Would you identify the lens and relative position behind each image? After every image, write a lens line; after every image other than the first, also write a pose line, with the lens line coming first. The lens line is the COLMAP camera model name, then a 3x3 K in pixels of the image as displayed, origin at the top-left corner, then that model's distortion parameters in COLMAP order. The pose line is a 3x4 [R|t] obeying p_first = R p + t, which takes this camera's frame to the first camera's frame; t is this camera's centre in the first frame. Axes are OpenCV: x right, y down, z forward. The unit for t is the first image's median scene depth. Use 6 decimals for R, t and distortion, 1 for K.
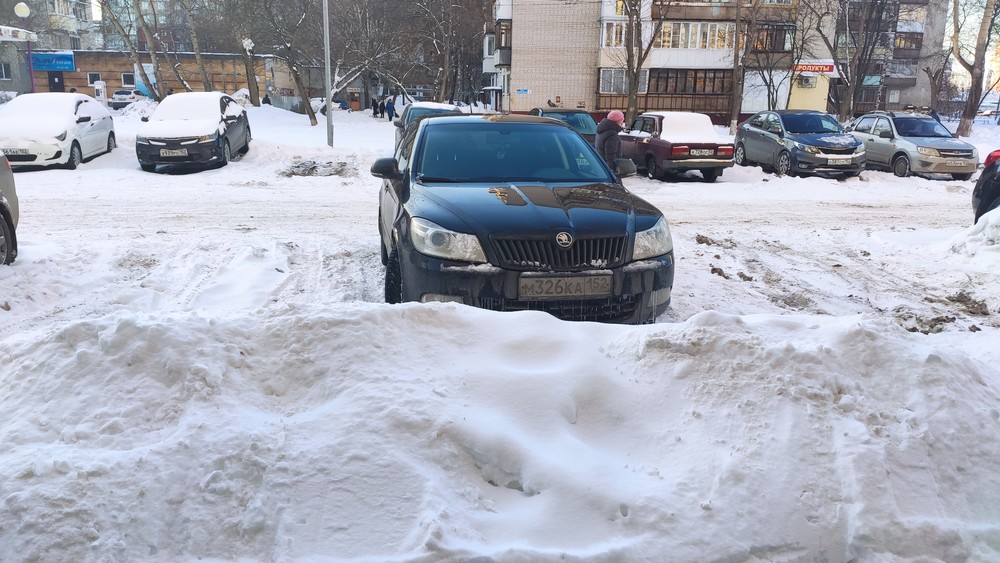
lens RADIAL K [[739.0, 0, 501.5], [0, 739.0, 282.5], [0, 0, 1]] dist [0.094820, -0.124098]
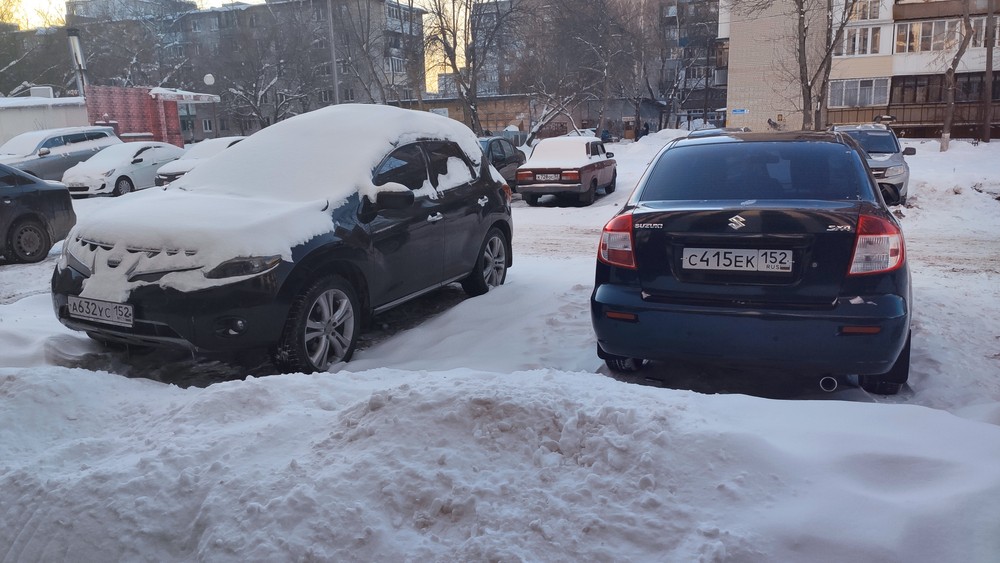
lens RADIAL K [[739.0, 0, 501.5], [0, 739.0, 282.5], [0, 0, 1]] dist [0.094820, -0.124098]
pose [[0.882111, 0.049354, -0.468450, 0.220780], [-0.065499, 0.997686, -0.018225, -0.003801], [0.466466, 0.046759, 0.883302, 0.032029]]
